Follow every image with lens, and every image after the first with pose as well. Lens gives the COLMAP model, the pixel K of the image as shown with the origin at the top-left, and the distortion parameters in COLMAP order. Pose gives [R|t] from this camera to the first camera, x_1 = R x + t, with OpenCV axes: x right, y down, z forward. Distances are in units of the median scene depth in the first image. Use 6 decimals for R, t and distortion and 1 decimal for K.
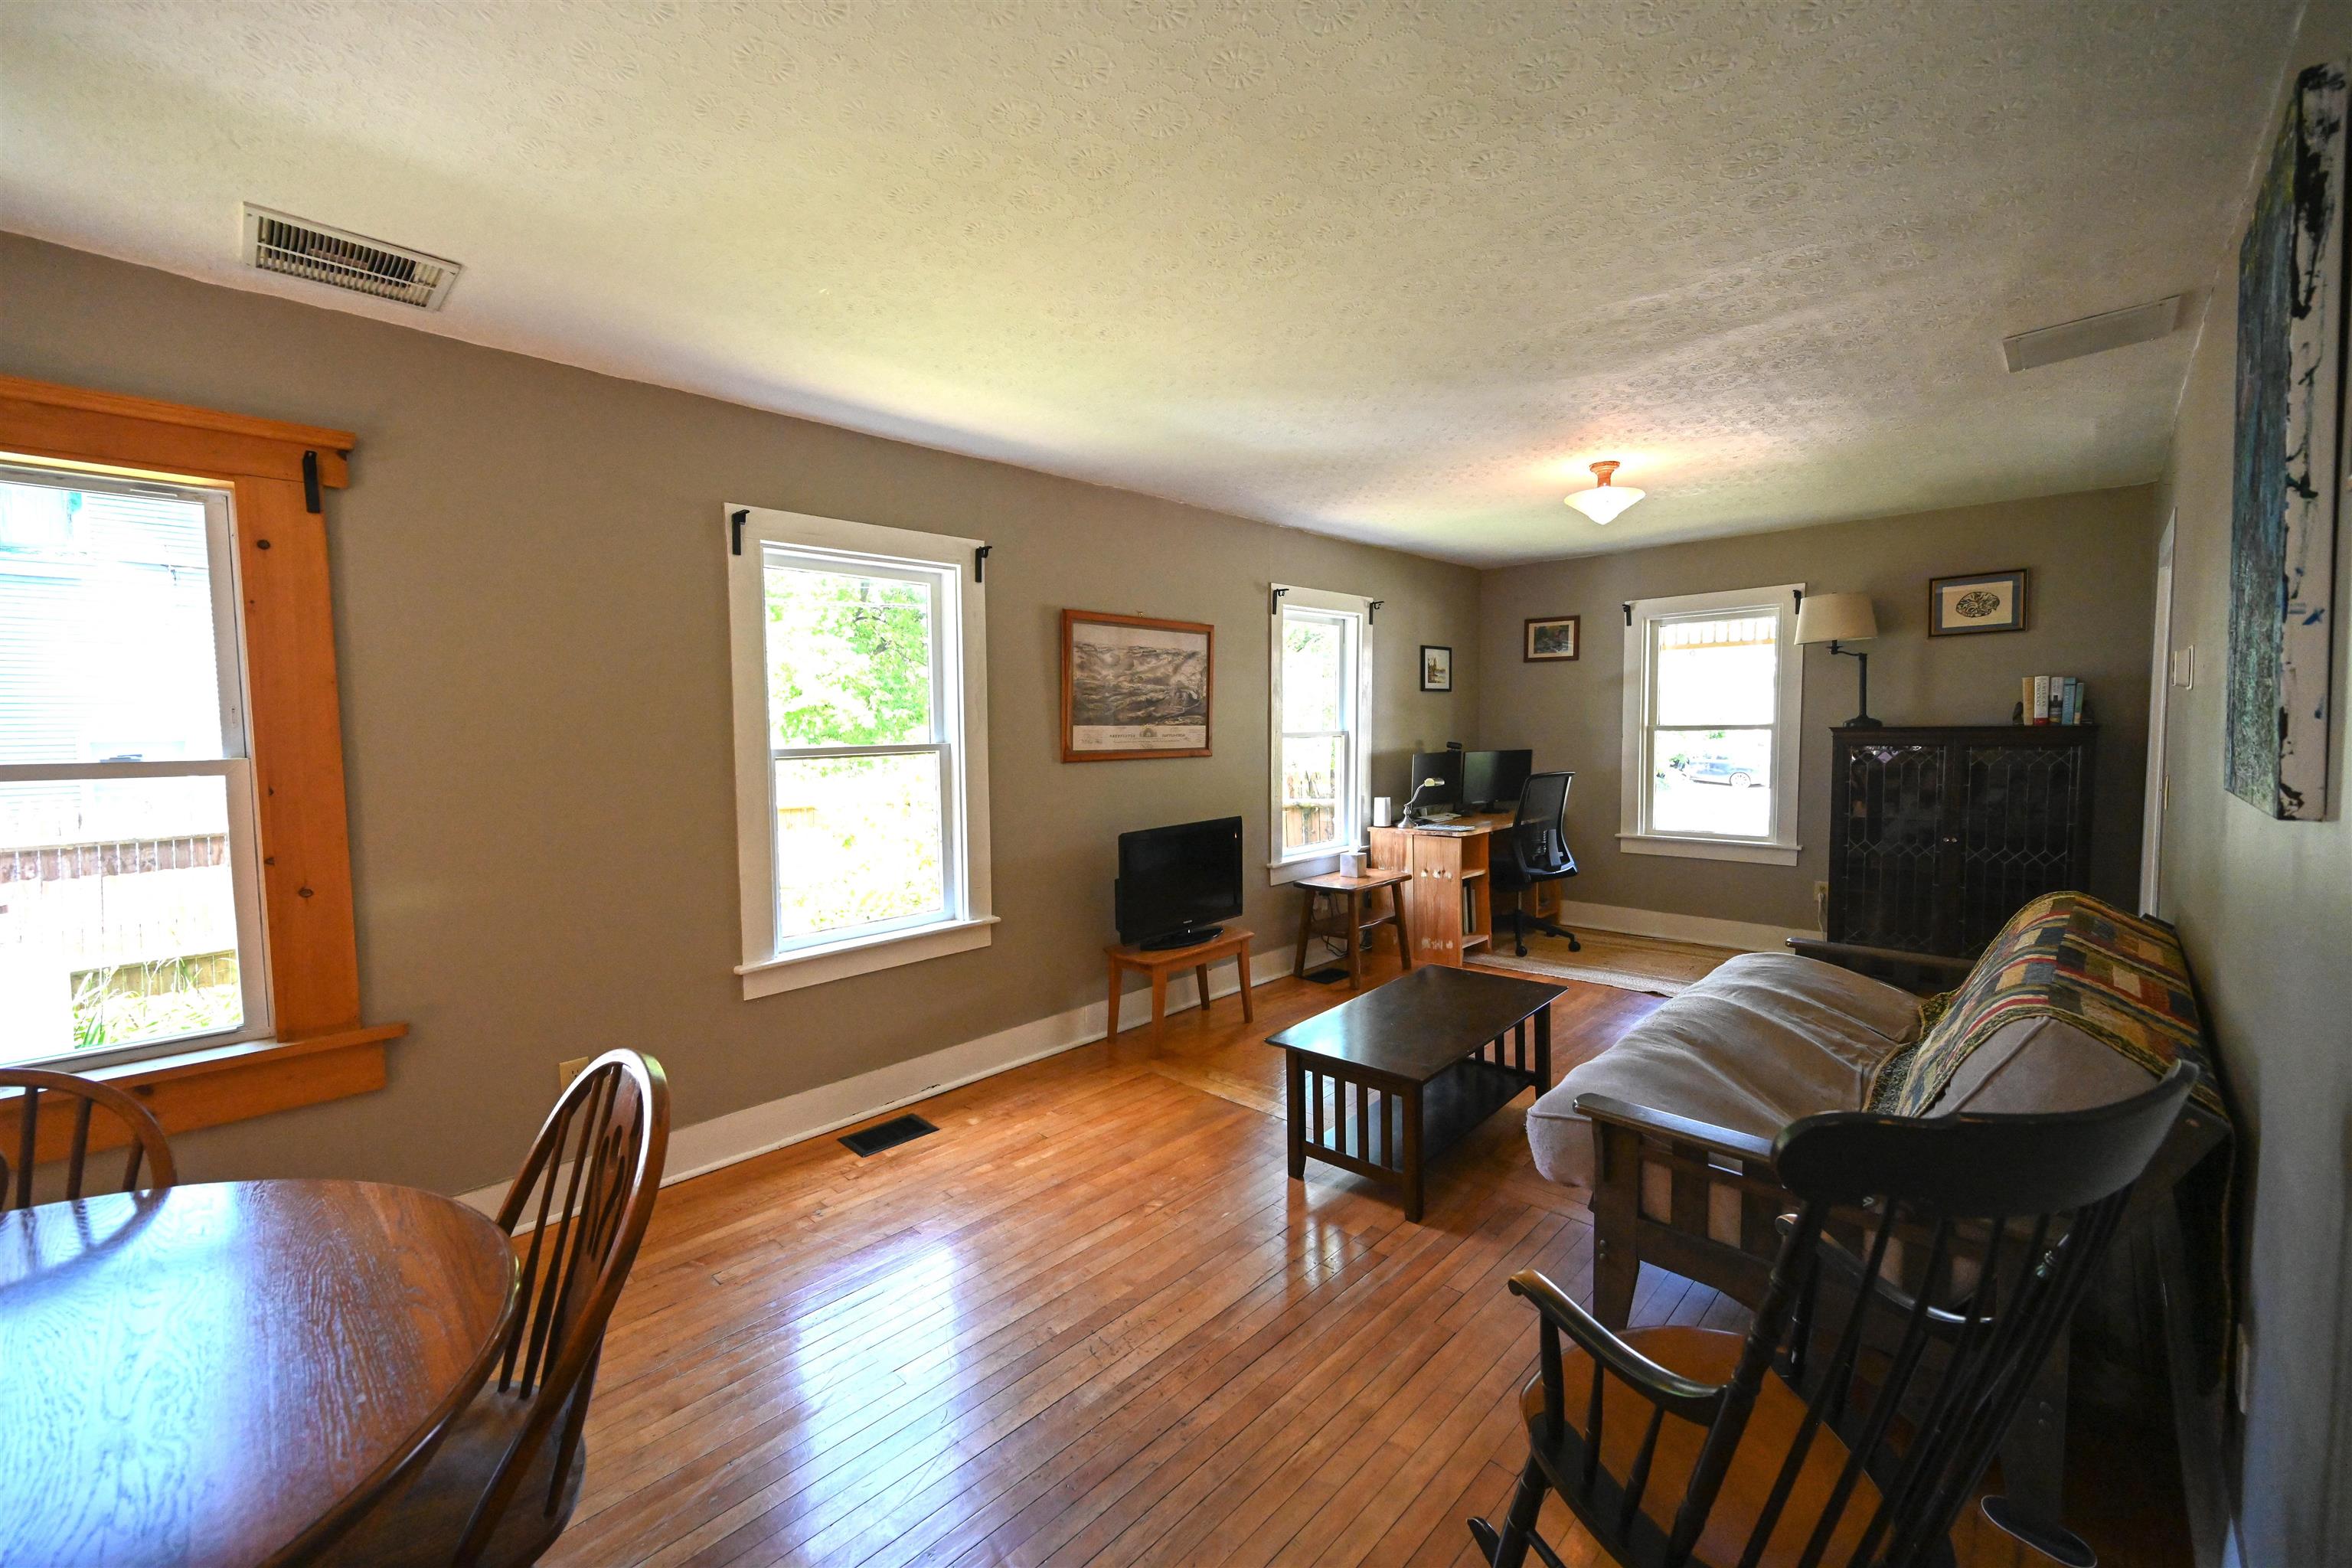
lens RADIAL K [[928.6, 0, 1180.7], [0, 928.6, 787.3], [0, 0, 1]] dist [-0.000928, 0.002188]
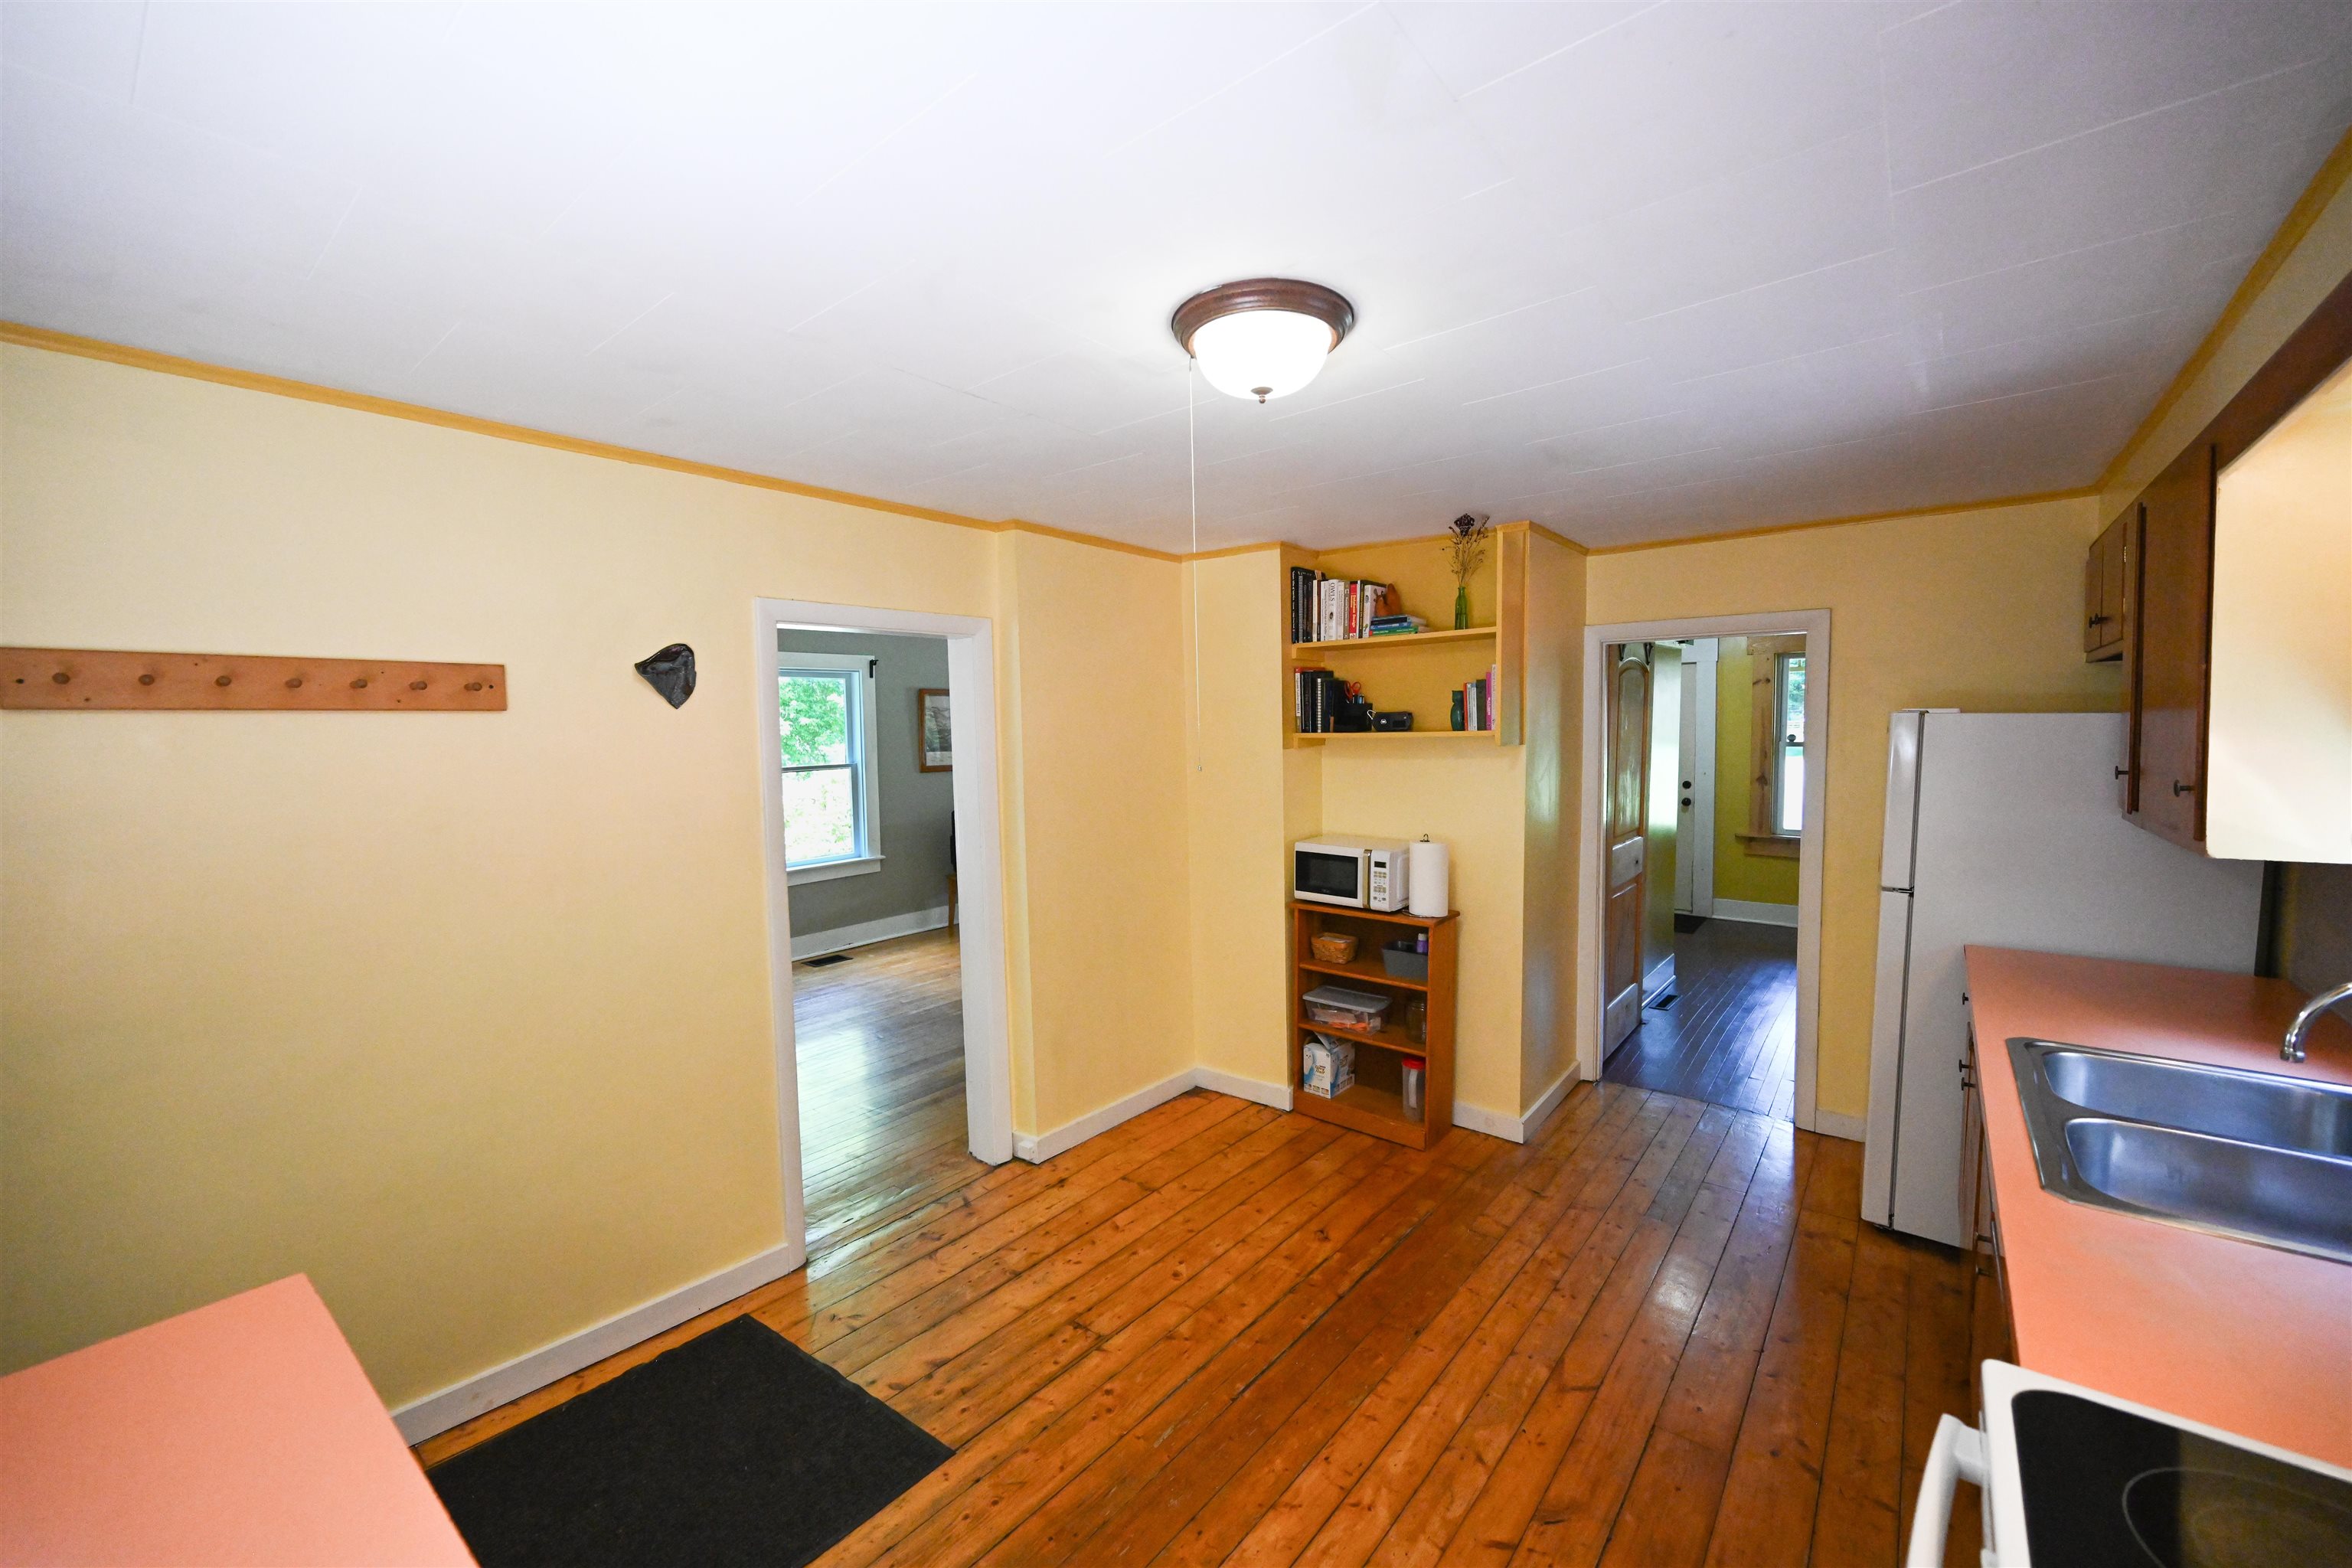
lens RADIAL K [[928.6, 0, 1180.7], [0, 928.6, 787.3], [0, 0, 1]] dist [-0.000928, 0.002188]
pose [[0.995590, -0.008737, 0.093405, 0.186024], [0.008417, 0.999957, 0.003816, 0.000154], [-0.093435, -0.003013, 0.995621, -0.760008]]
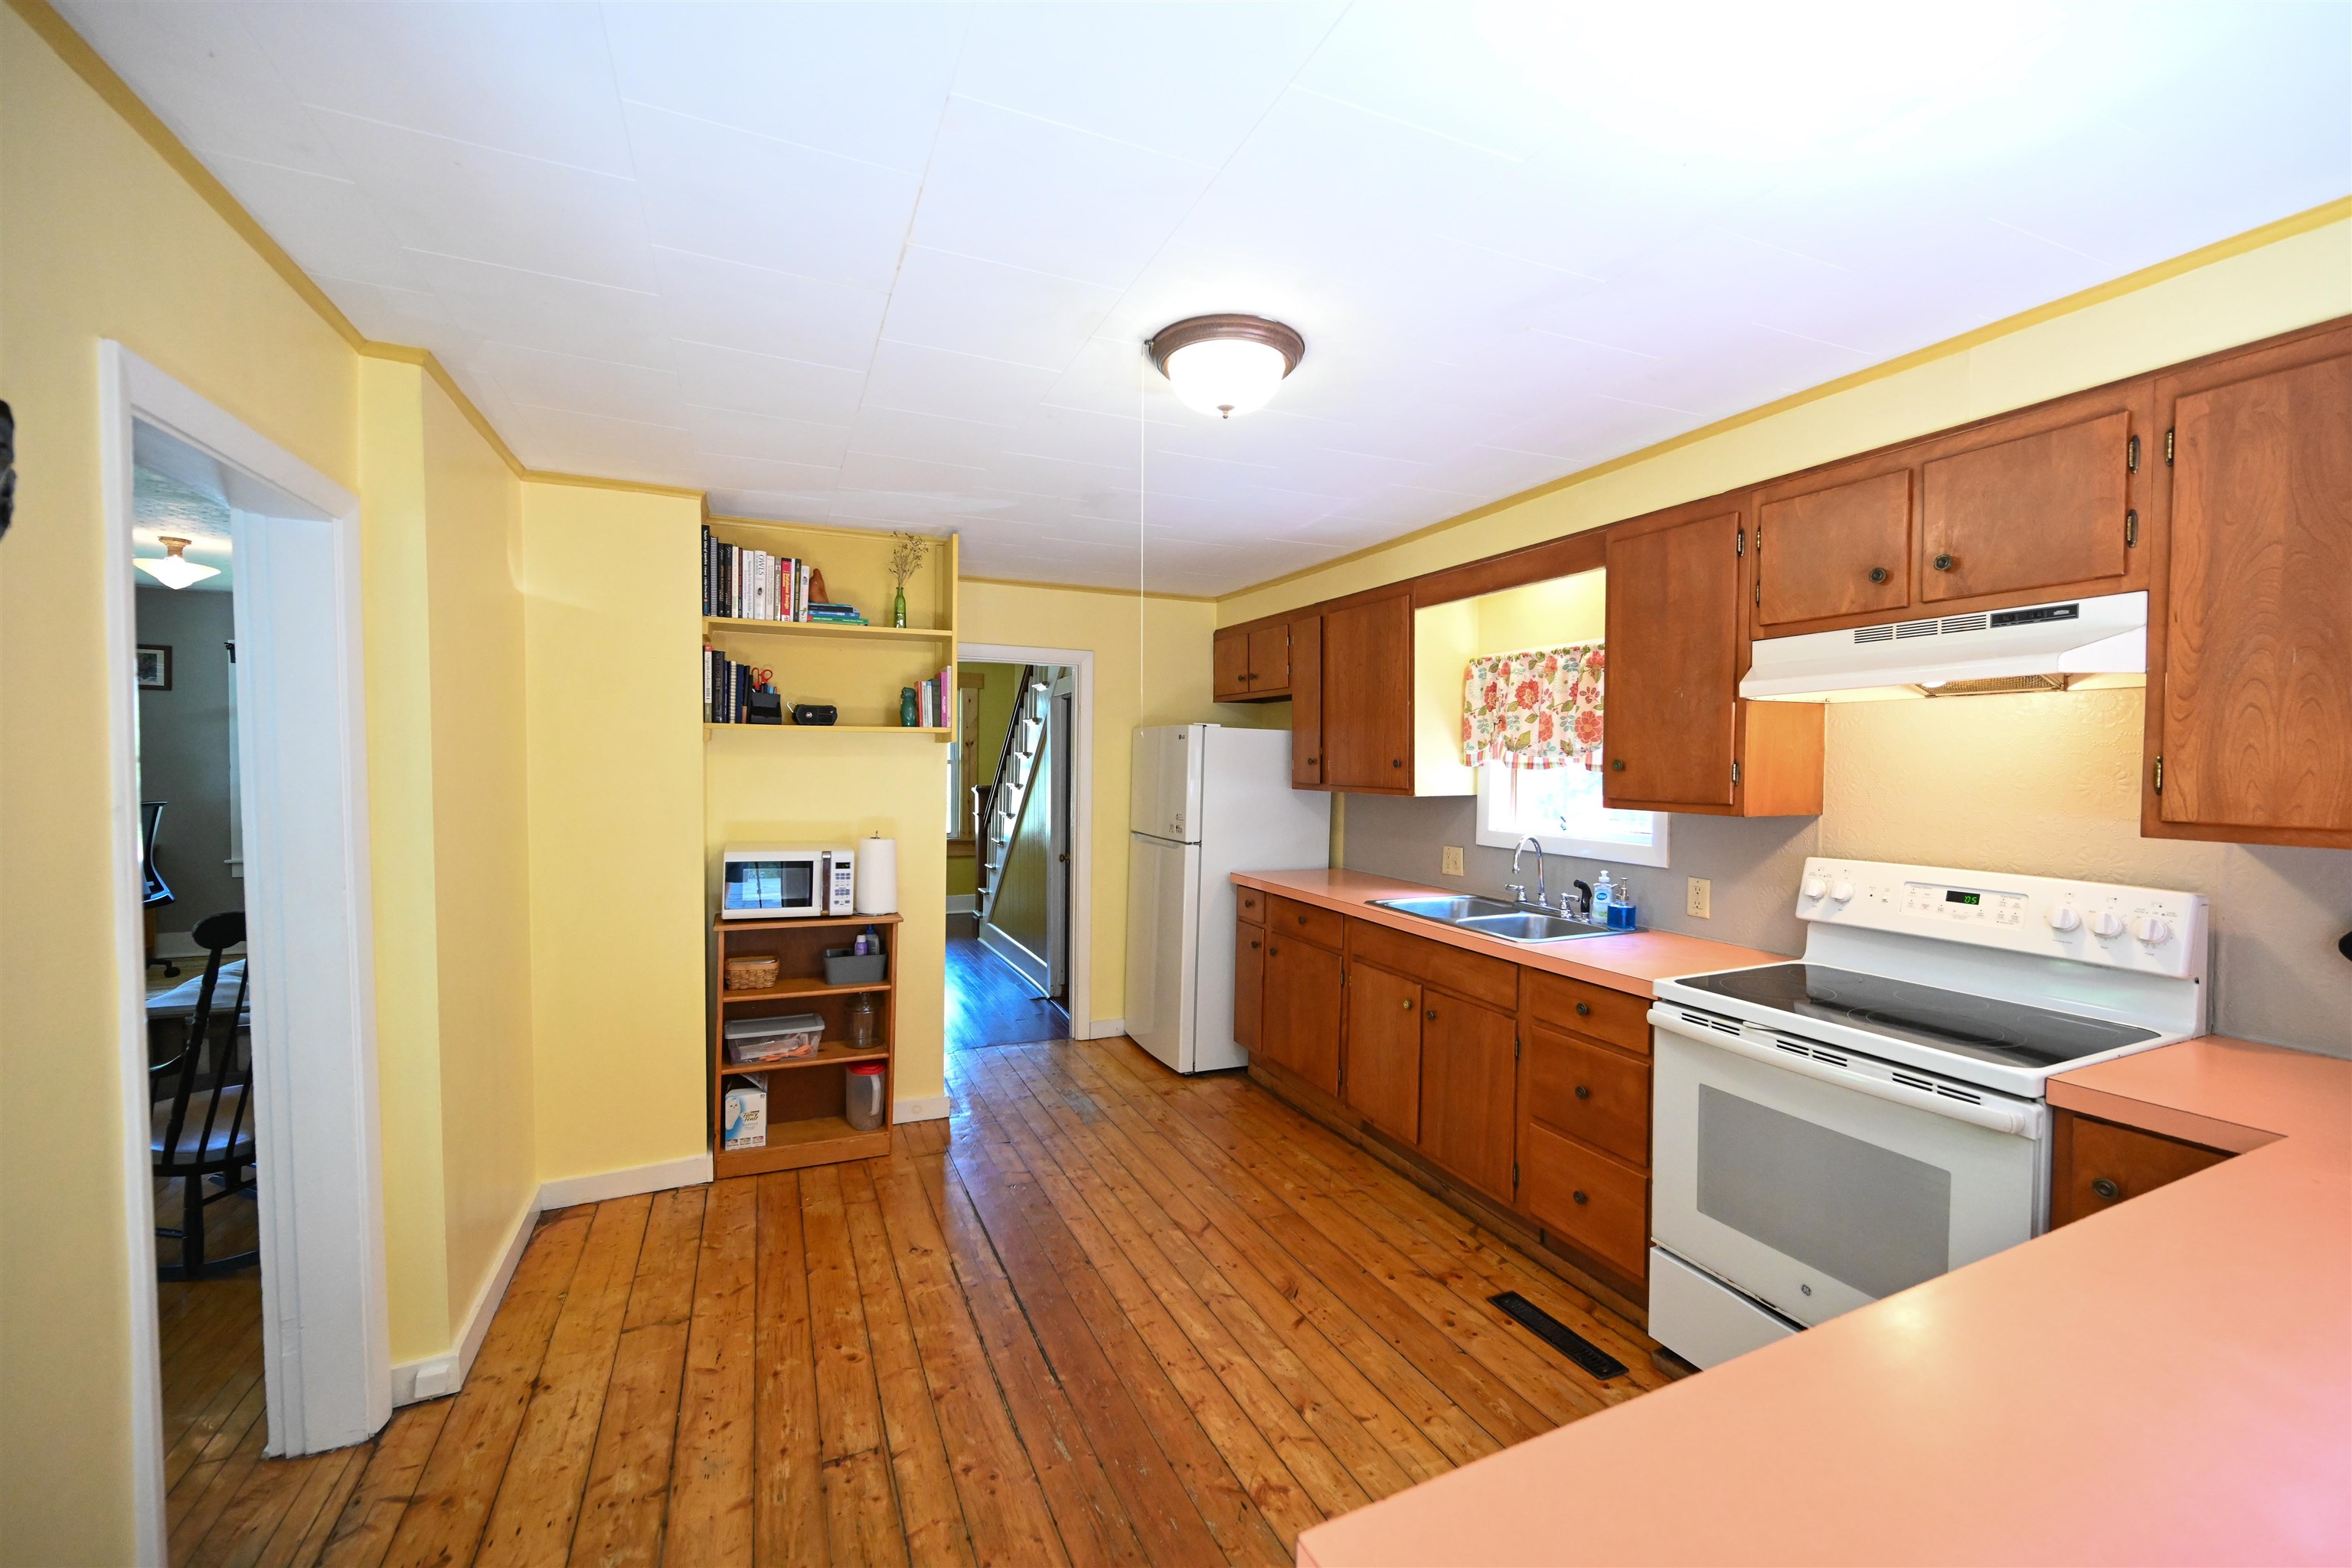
lens RADIAL K [[941.0, 0, 1181.8], [0, 941.0, 786.1], [0, 0, 1]] dist [0.001655, 0.000167]
pose [[0.366403, -0.012658, 0.930370, -0.164677], [0.041819, 0.999121, -0.002877, 0.020007], [-0.929516, 0.039961, 0.366610, -0.525055]]
